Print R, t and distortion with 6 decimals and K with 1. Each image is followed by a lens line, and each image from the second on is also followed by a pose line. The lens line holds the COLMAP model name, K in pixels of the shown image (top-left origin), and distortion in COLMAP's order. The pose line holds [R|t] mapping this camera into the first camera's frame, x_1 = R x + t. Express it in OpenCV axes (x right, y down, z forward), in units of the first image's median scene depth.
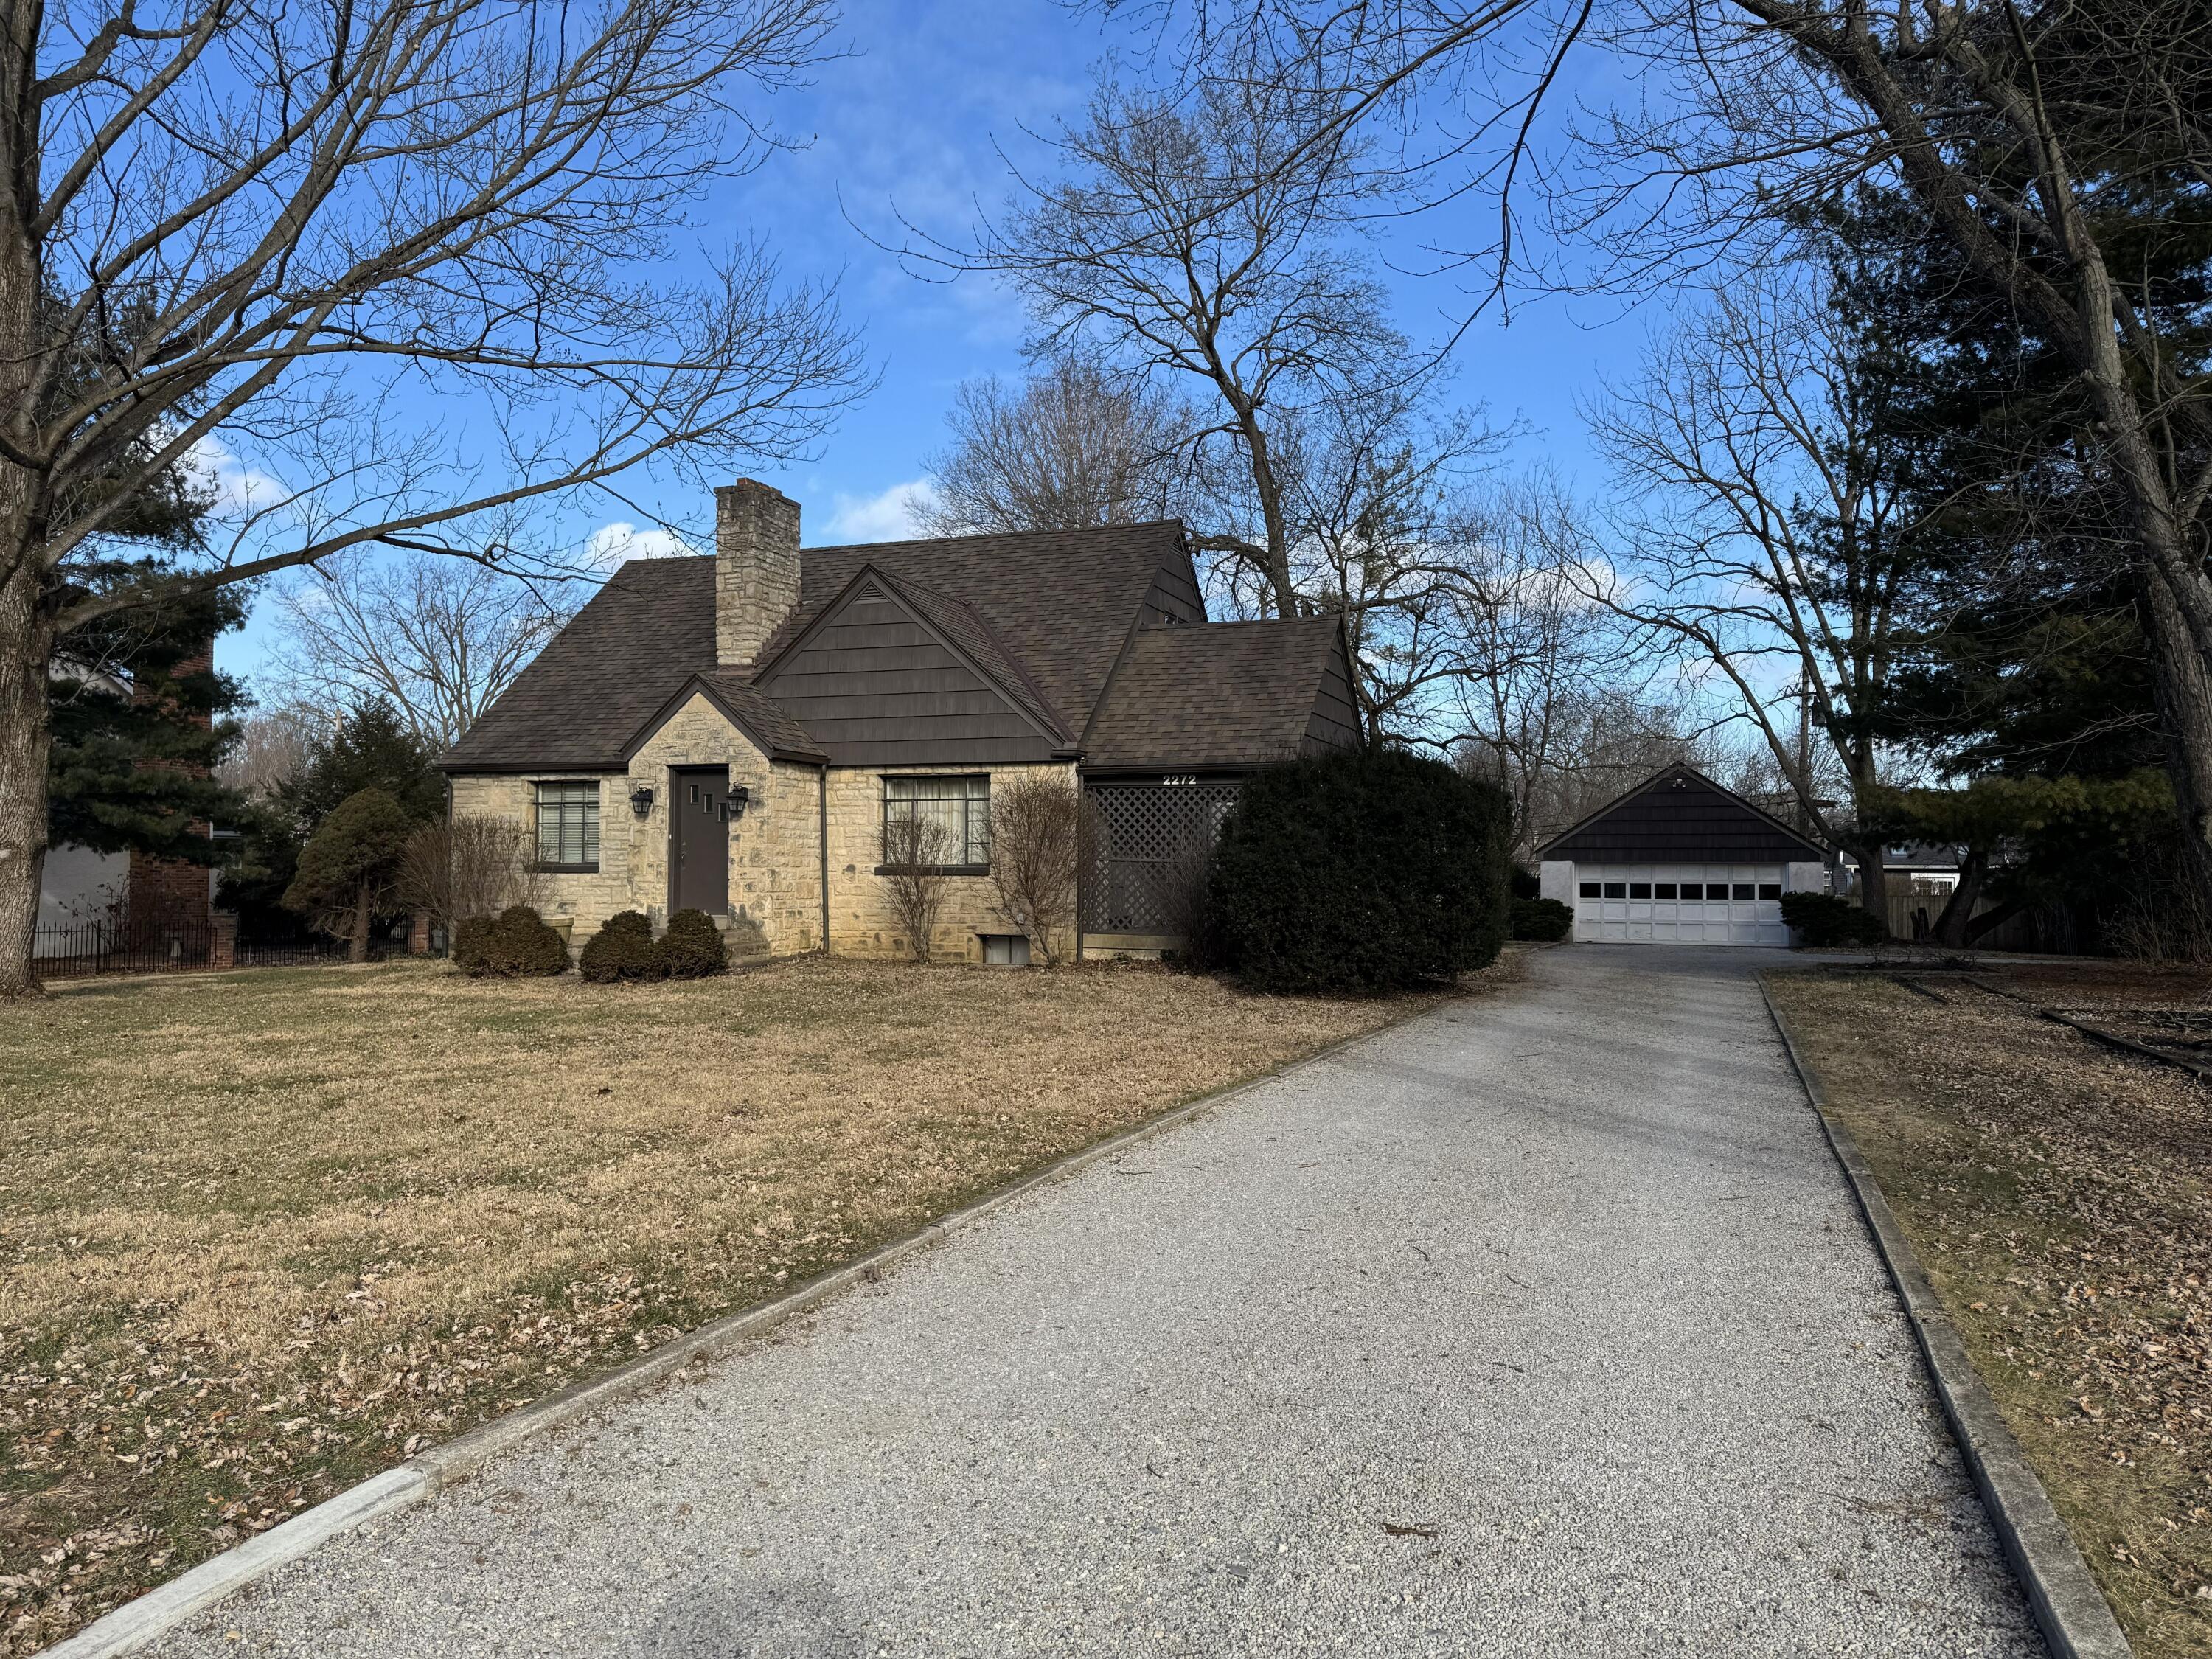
lens RADIAL K [[1477.1, 0, 1106.0], [0, 1477.1, 829.5], [0, 0, 1]] dist [0.087584, -0.117519]
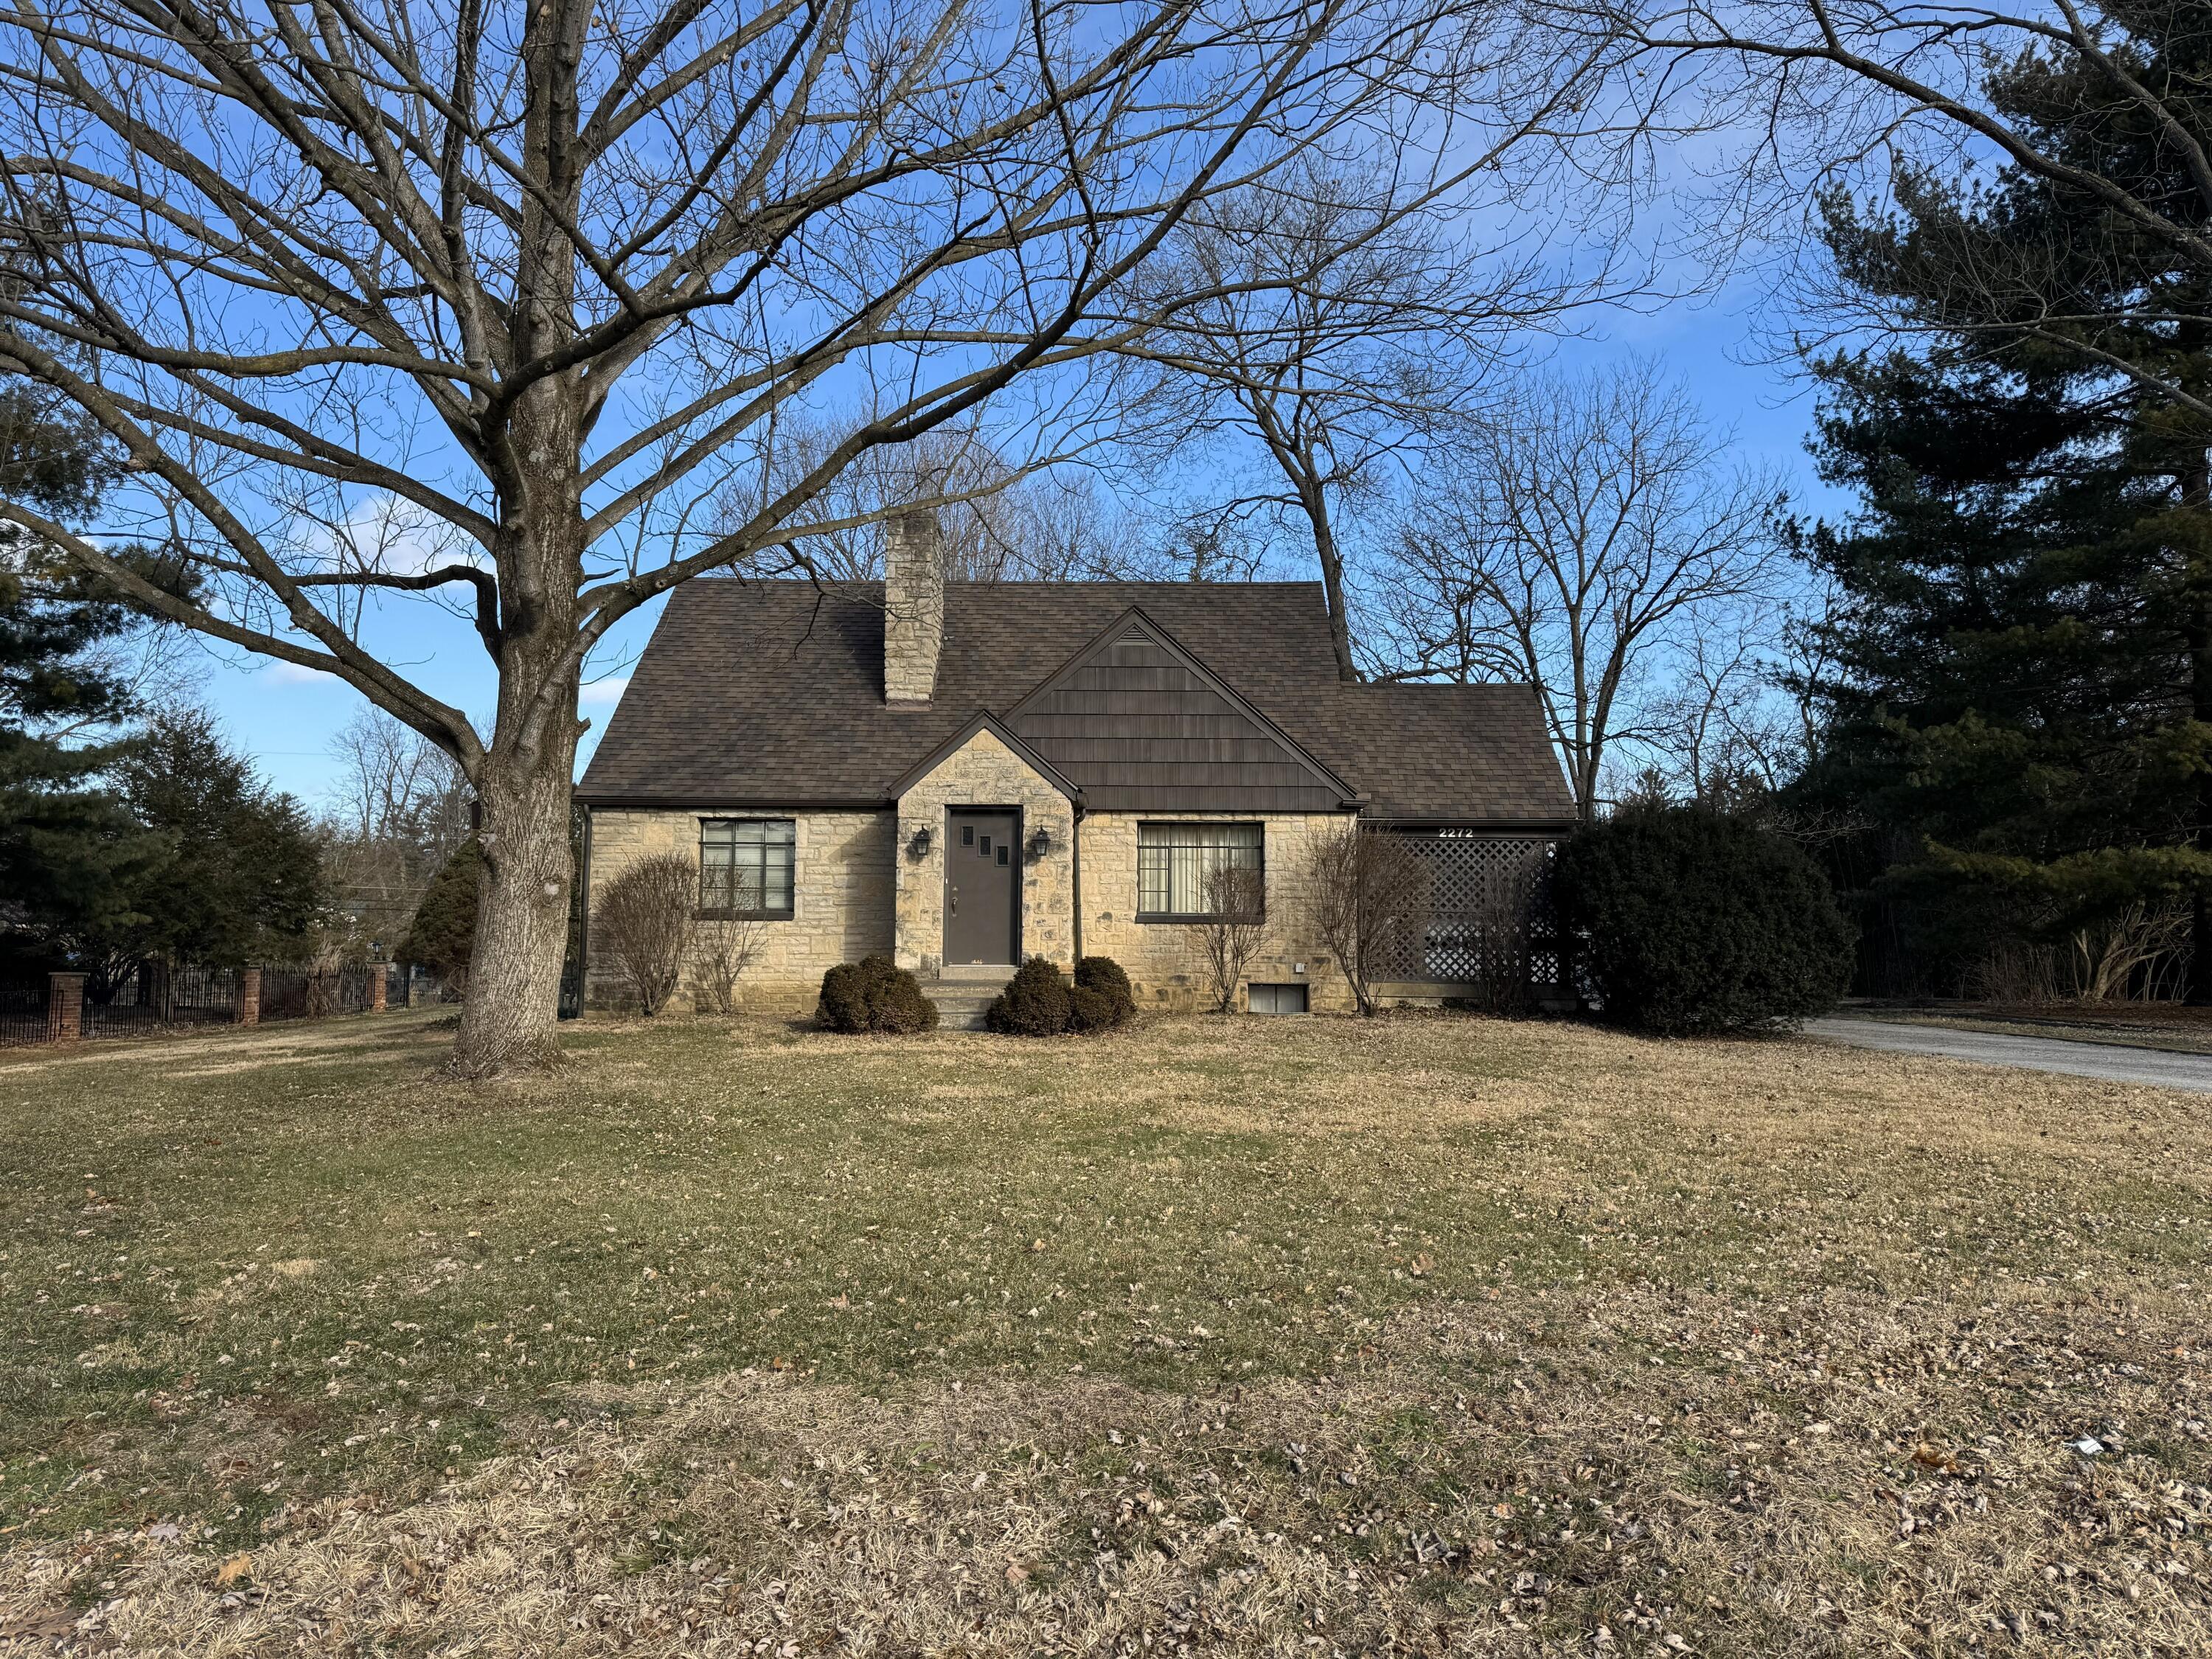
lens RADIAL K [[1477.1, 0, 1106.0], [0, 1477.1, 829.5], [0, 0, 1]] dist [0.087584, -0.117519]
pose [[0.942978, 0.024510, 0.331953, -0.510246], [-0.011450, 0.999084, -0.041240, 0.009619], [-0.332659, 0.035088, 0.942394, 0.092085]]
